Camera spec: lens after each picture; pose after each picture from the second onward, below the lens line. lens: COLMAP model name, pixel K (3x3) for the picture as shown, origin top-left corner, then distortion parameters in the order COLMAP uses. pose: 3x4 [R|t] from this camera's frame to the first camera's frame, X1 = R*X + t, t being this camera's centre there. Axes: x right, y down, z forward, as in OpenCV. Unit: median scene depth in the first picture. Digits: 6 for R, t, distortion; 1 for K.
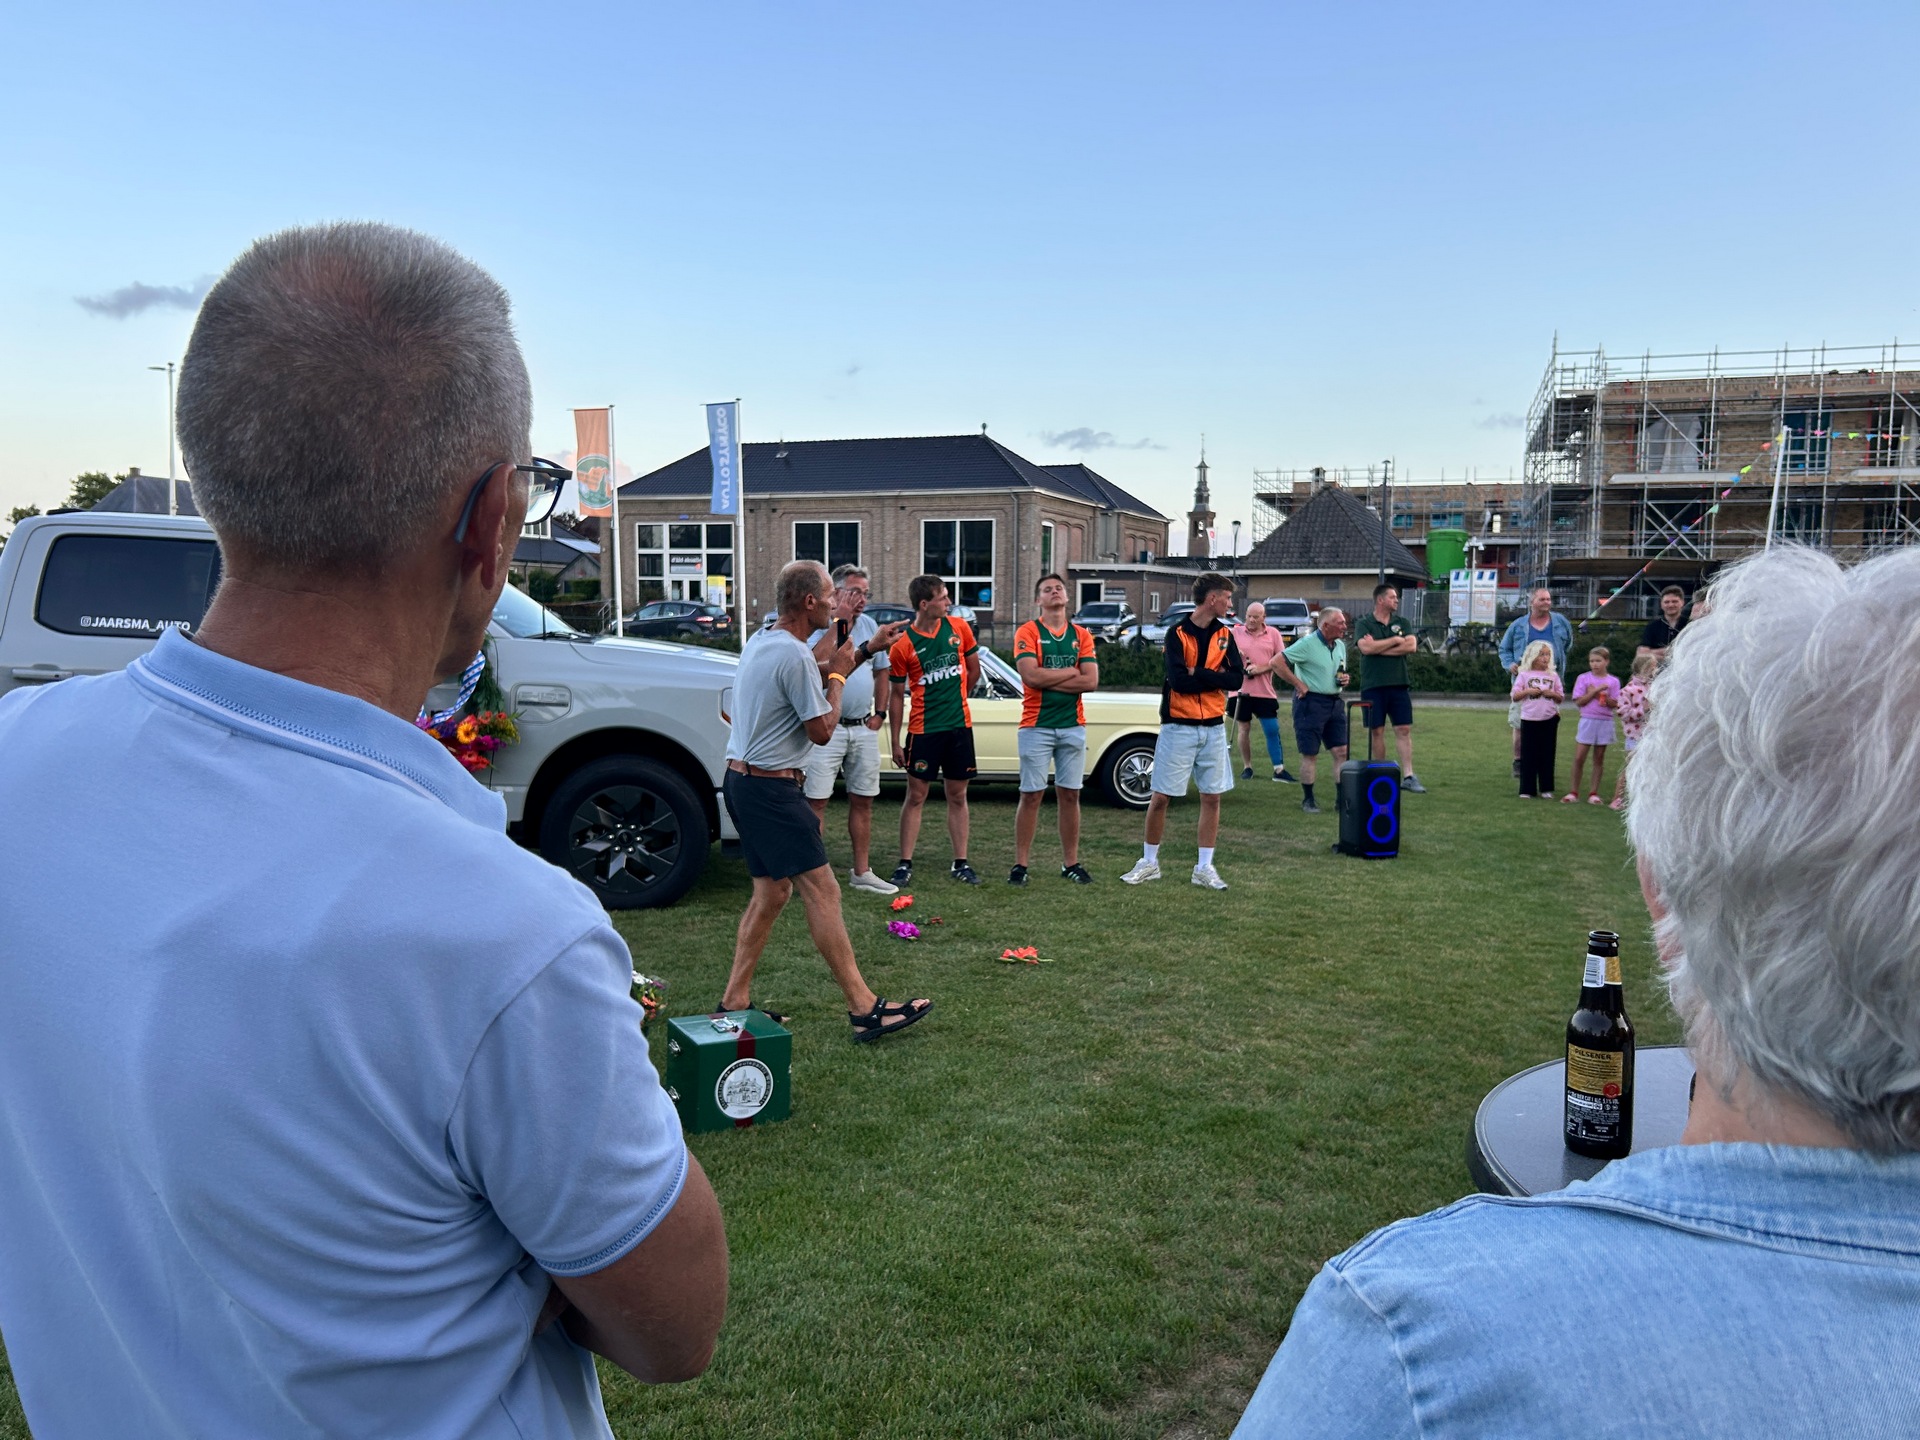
lens RADIAL K [[1467.7, 0, 940.7], [0, 1467.7, 739.2], [0, 0, 1]] dist [0.044416, -0.071035]
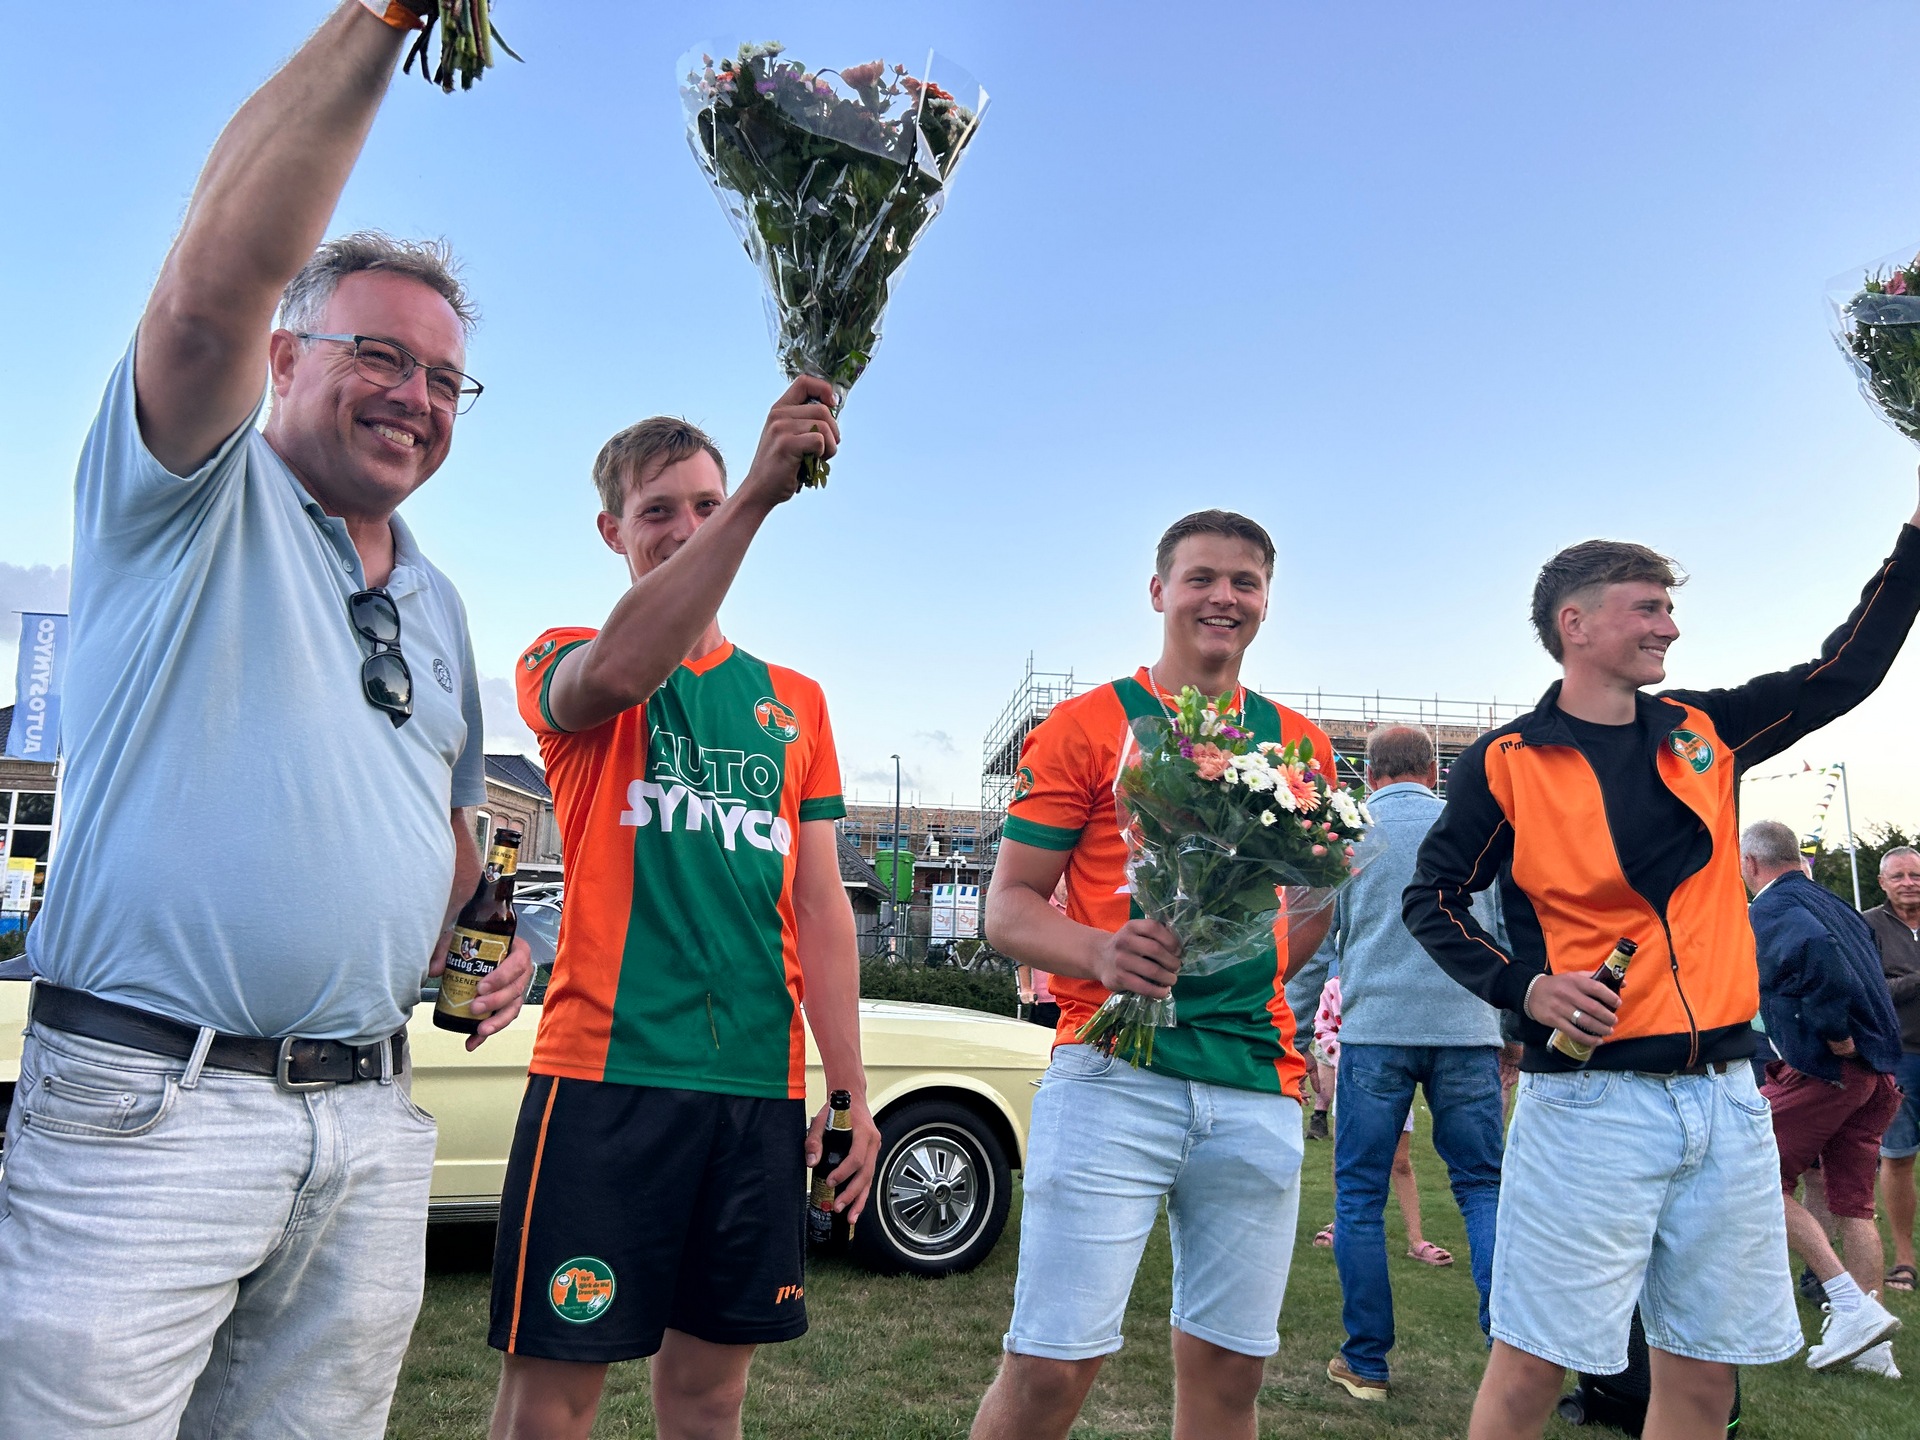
lens RADIAL K [[1453.8, 0, 942.2], [0, 1453.8, 742.0], [0, 0, 1]] dist [0.060101, -0.067402]
pose [[0.921904, 0.078805, 0.379319, -0.010816], [0.005242, 0.976466, -0.215606, -0.003082], [-0.387383, 0.200756, 0.899795, 0.159048]]
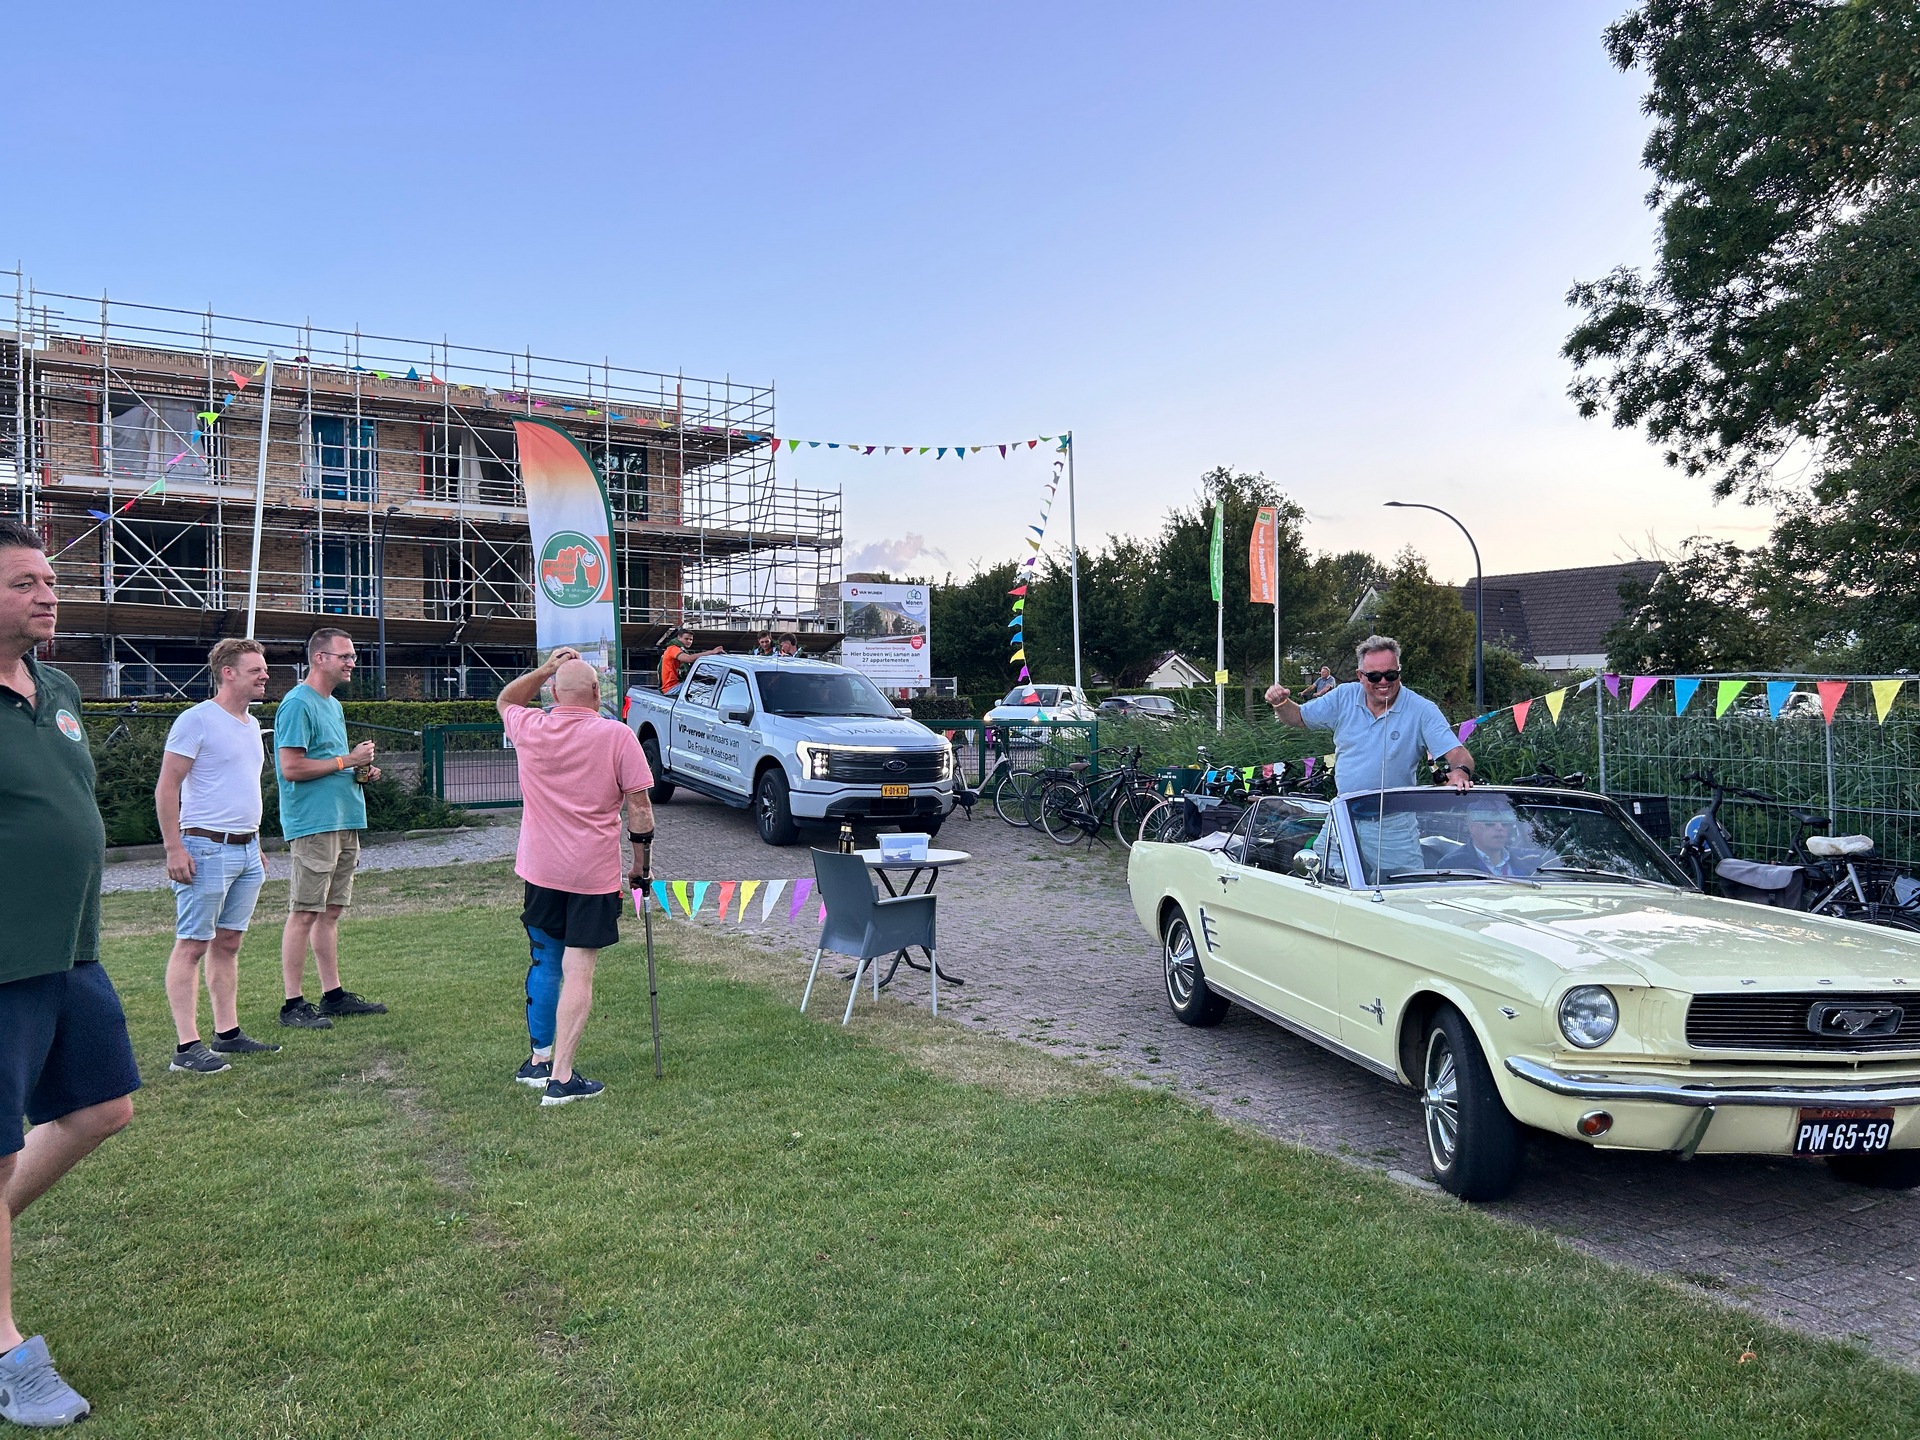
lens RADIAL K [[1392.1, 0, 967.1], [0, 1392.1, 766.4], [0, 0, 1]] dist [0.060218, -0.111389]
pose [[0.614586, -0.046603, 0.787472, 0.235498], [0.075510, 0.997145, 0.000079, -0.026201], [-0.785227, 0.059413, 0.616351, 0.359923]]
